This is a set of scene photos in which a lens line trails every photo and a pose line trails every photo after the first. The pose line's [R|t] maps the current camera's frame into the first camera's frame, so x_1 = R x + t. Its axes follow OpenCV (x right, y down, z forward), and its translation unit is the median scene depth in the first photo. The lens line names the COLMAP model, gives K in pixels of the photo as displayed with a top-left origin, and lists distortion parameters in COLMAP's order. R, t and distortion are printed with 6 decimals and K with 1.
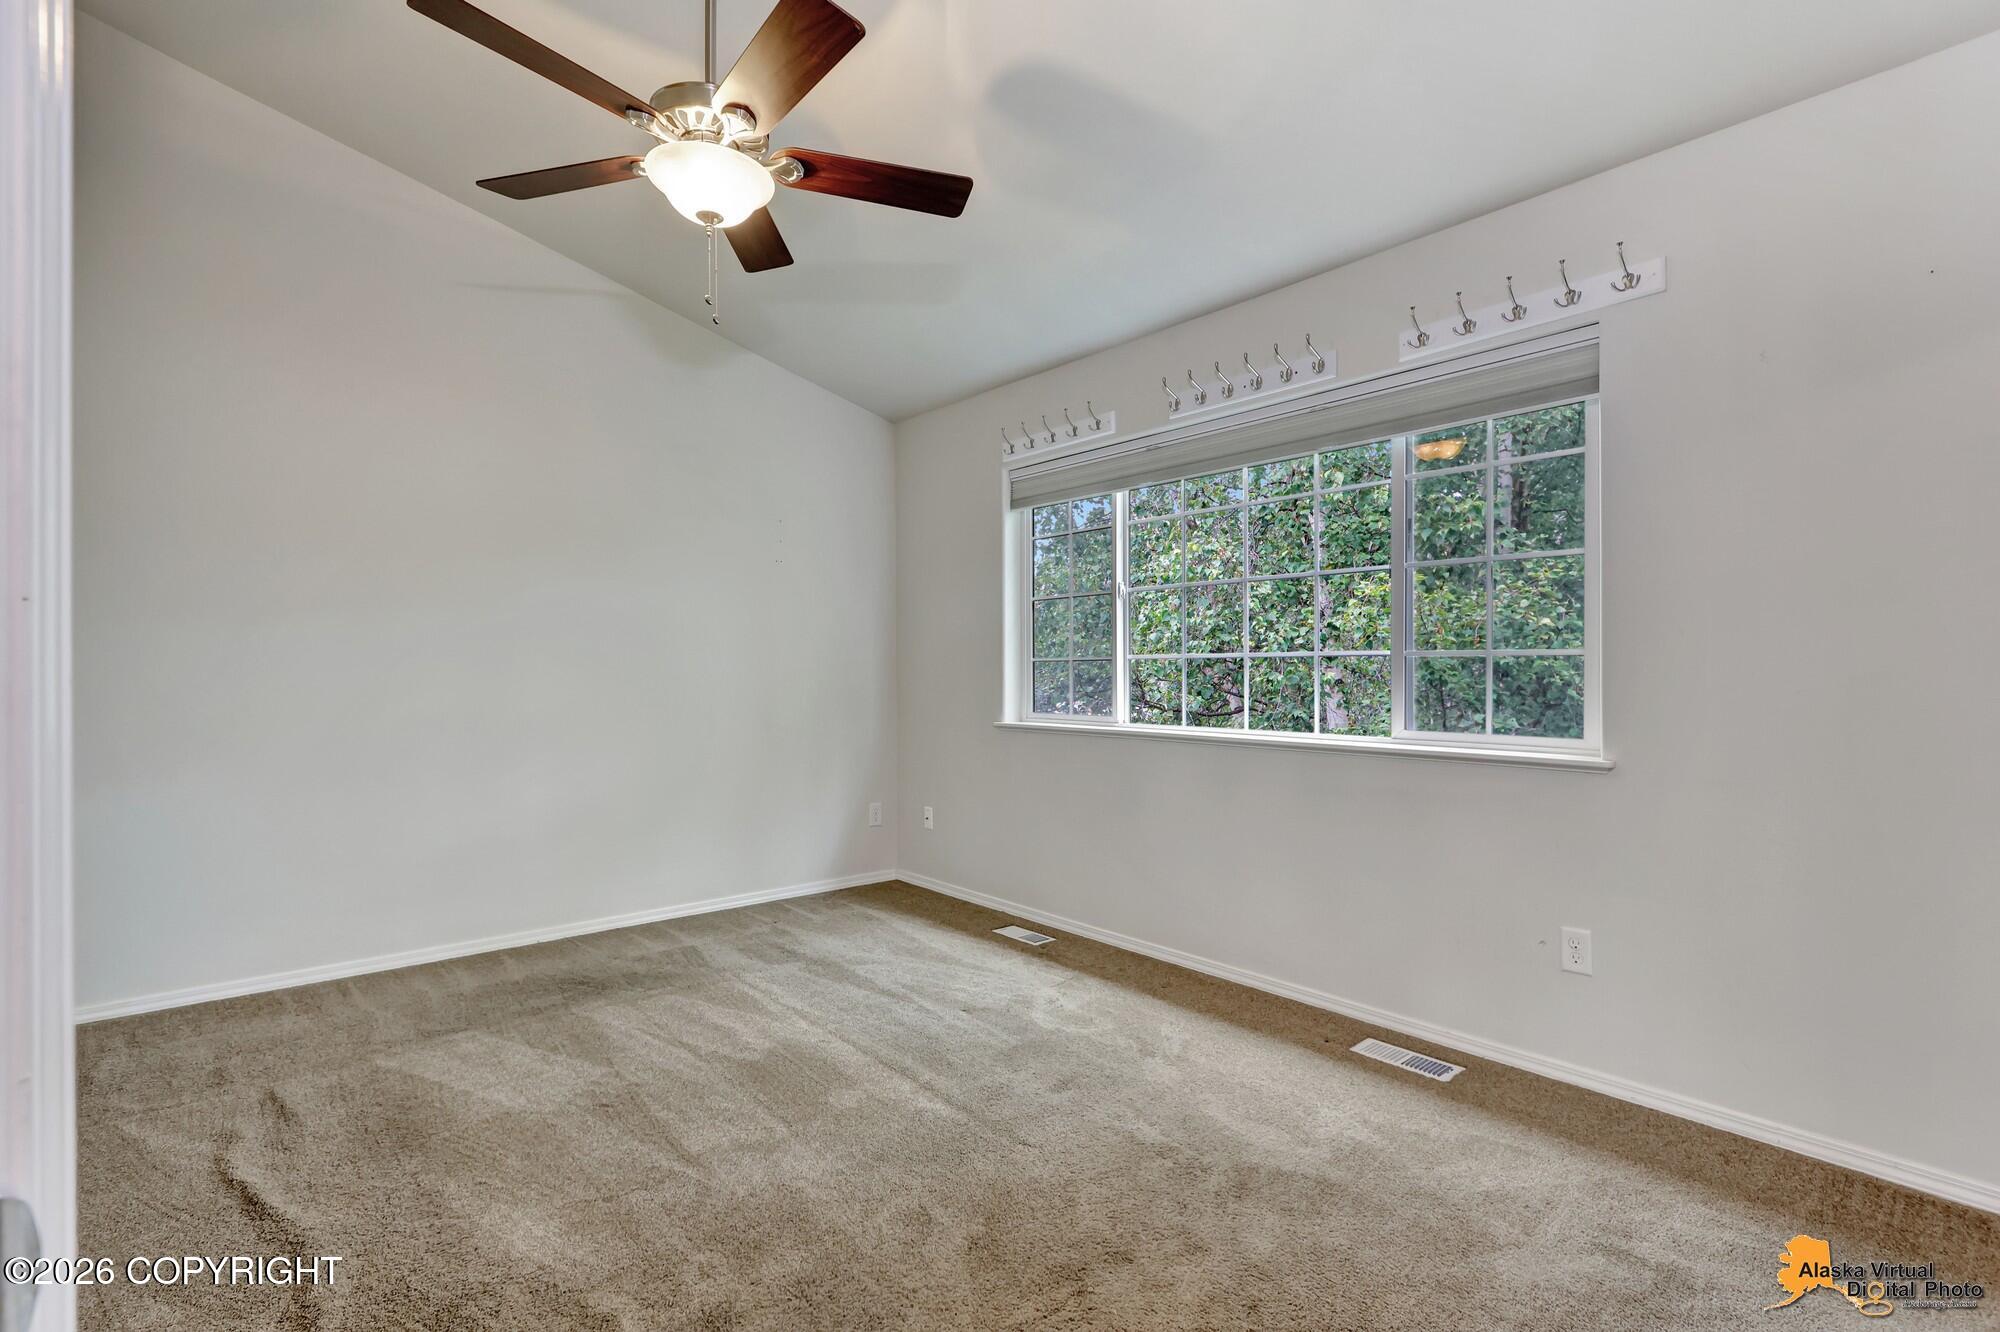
lens RADIAL K [[952.1, 0, 993.8], [0, 952.1, 672.7], [0, 0, 1]] dist [-0.000951, -0.000359]
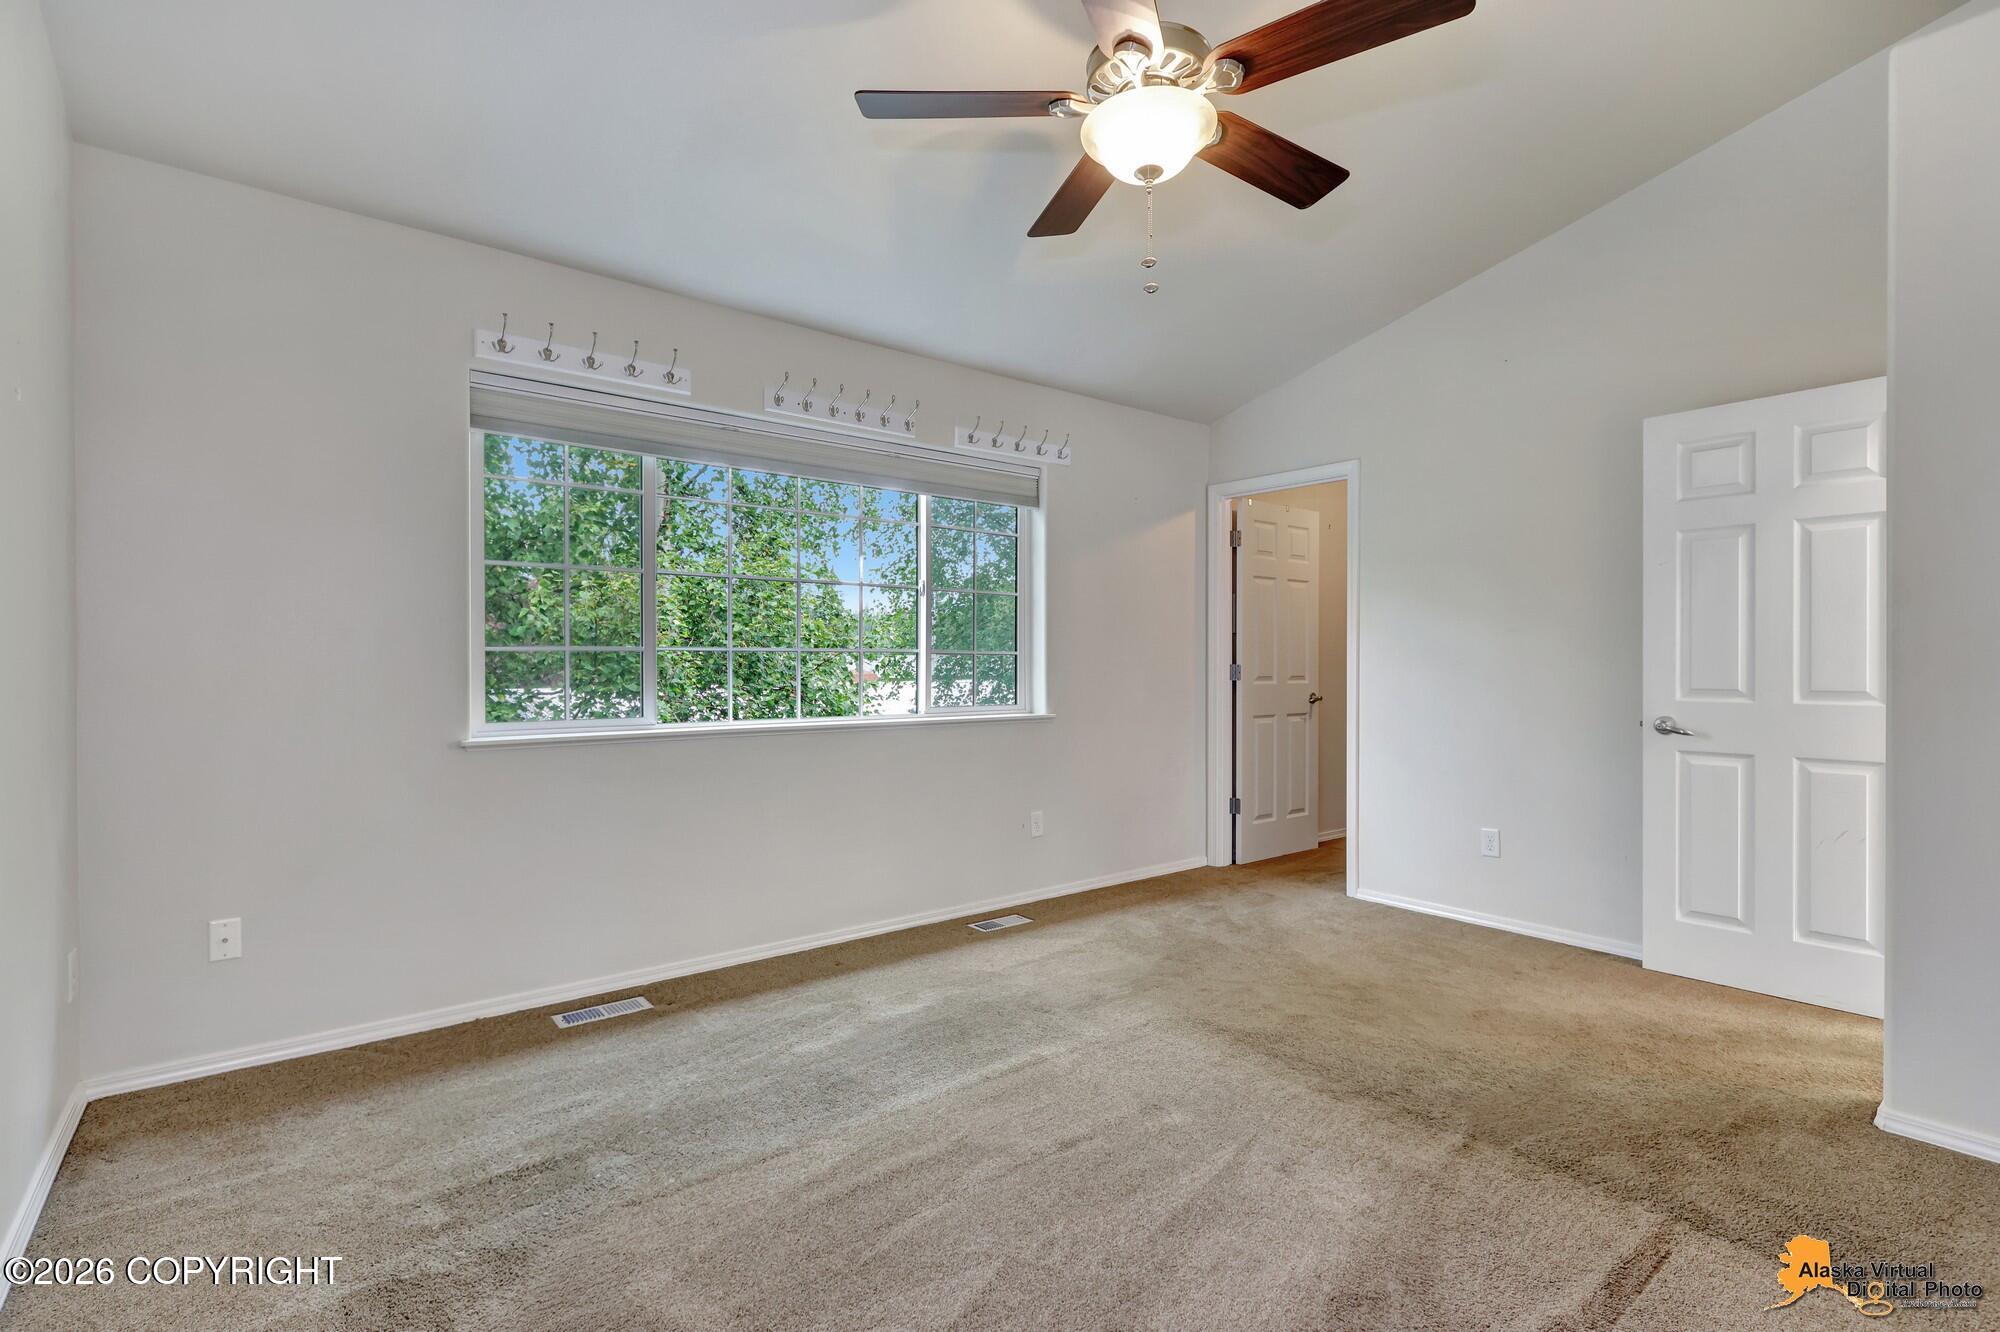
lens RADIAL K [[952.1, 0, 993.8], [0, 952.1, 672.7], [0, 0, 1]] dist [-0.000951, -0.000359]
pose [[0.006280, -0.016339, 0.999847, -0.817126], [-0.003290, 0.999861, 0.016360, -0.010936], [-0.999975, -0.003392, 0.006225, 0.765970]]
